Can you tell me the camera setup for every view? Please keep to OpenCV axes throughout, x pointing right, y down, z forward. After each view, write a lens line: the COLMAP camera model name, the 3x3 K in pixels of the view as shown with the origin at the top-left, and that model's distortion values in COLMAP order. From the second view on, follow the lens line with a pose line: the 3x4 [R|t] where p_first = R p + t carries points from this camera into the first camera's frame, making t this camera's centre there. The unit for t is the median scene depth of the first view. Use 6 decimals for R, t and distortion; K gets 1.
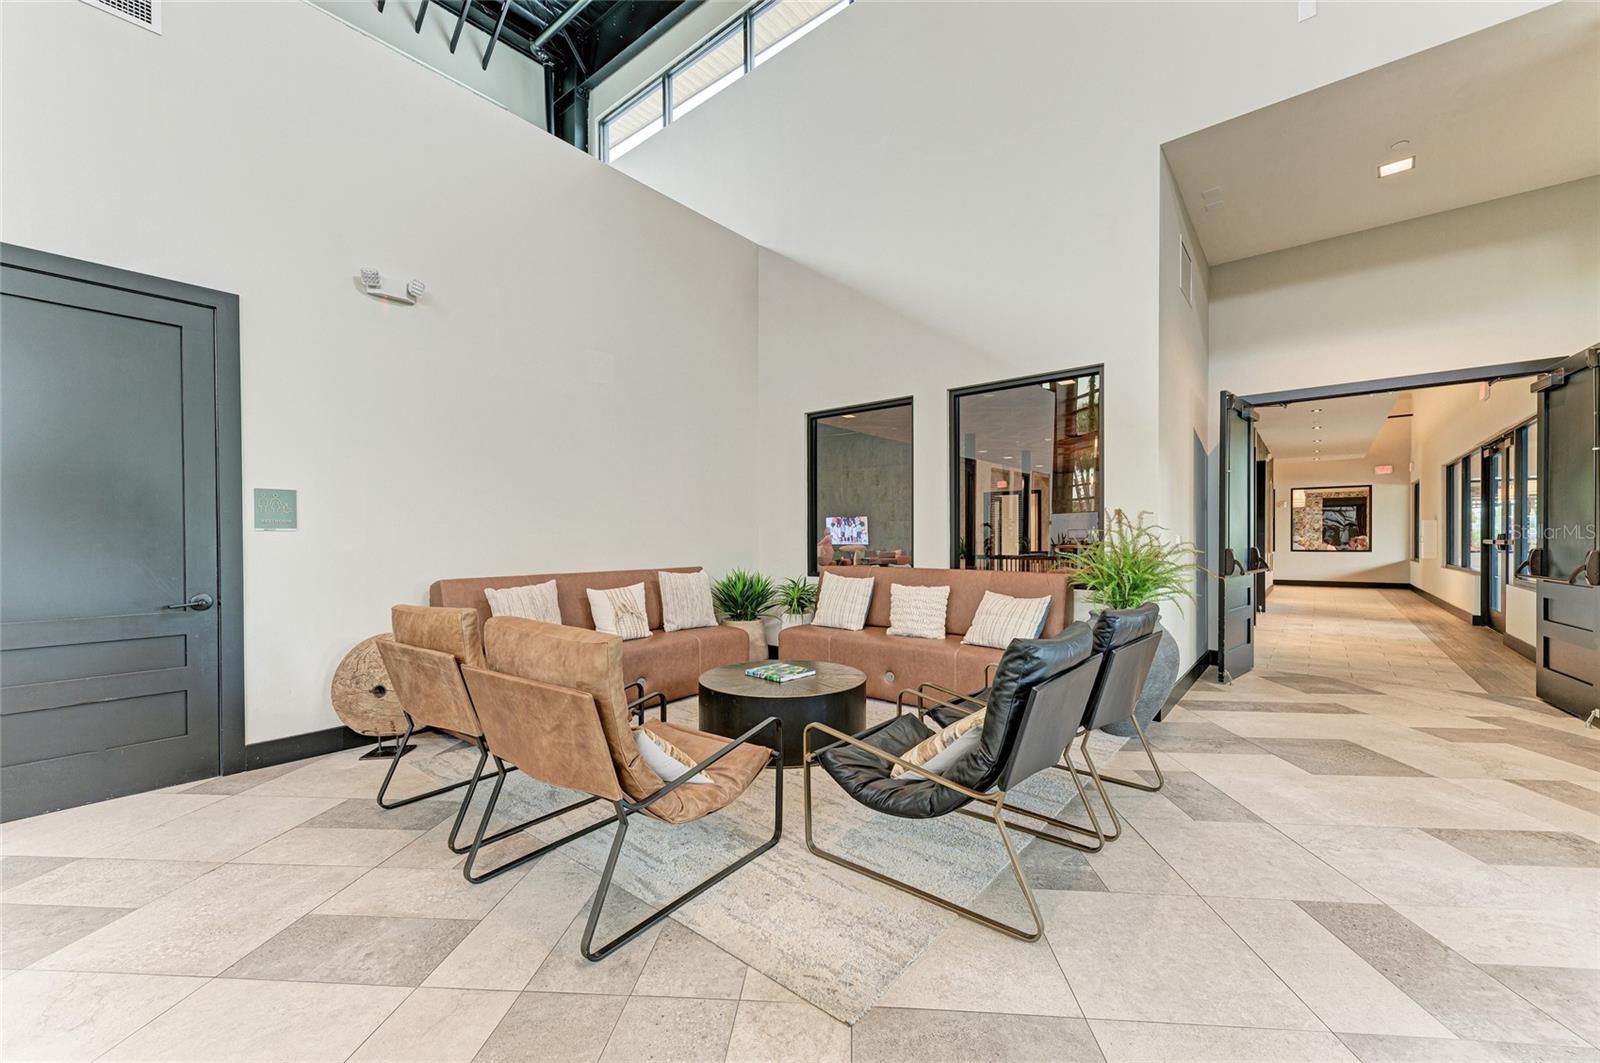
lens RADIAL K [[630.1, 0, 805.3], [0, 630.1, 539.5], [0, 0, 1]] dist [0.029933, -0.006327]
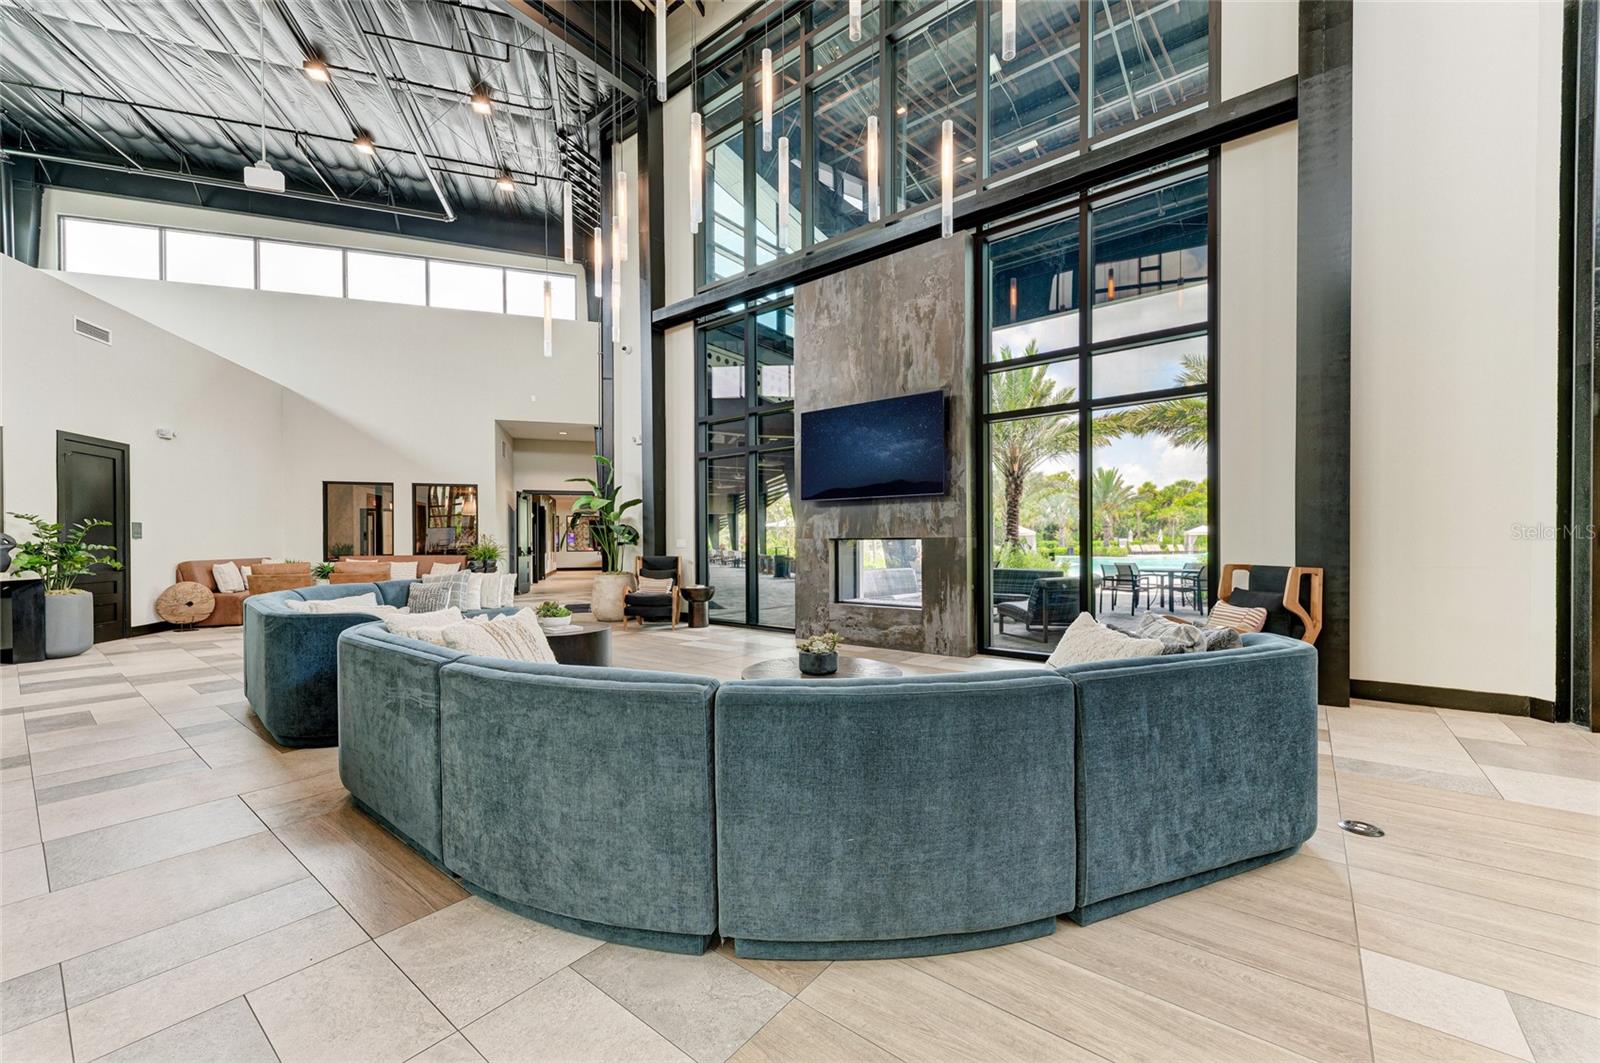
lens RADIAL K [[630.1, 0, 805.3], [0, 630.1, 539.5], [0, 0, 1]] dist [0.029933, -0.006327]
pose [[0.557443, 0.001662, 0.830213, -0.955240], [0.013387, 0.999850, -0.010990, 0.031476], [-0.830107, 0.017240, 0.557337, -1.608224]]
